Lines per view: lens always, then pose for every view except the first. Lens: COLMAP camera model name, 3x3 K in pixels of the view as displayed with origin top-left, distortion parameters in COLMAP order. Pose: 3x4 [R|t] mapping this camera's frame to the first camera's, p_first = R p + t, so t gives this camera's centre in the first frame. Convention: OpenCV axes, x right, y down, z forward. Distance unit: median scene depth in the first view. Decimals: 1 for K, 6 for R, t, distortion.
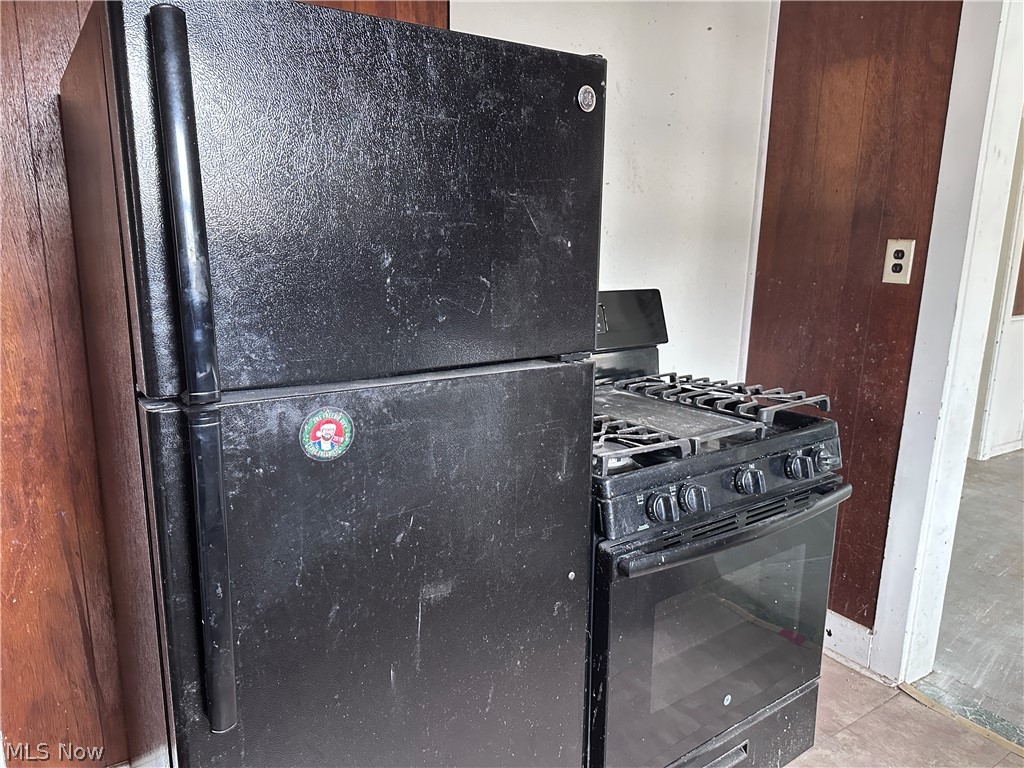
lens RADIAL K [[718.0, 0, 513.6], [0, 718.0, 388.0], [0, 0, 1]] dist [0.050268, -0.034207]
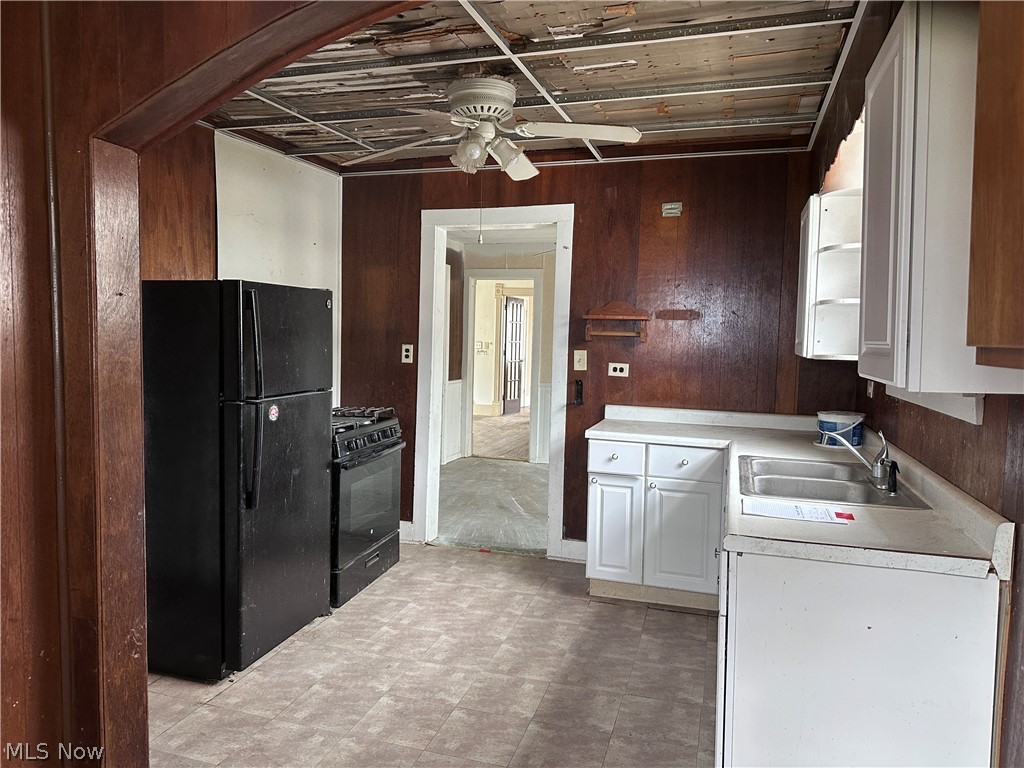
lens RADIAL K [[718.0, 0, 514.5], [0, 718.0, 380.1], [0, 0, 1]] dist [0.050268, -0.034207]
pose [[0.768759, -0.037377, 0.638445, -0.692844], [0.118752, 0.989273, -0.085075, 0.149731], [-0.628416, 0.141219, 0.764951, -0.983694]]
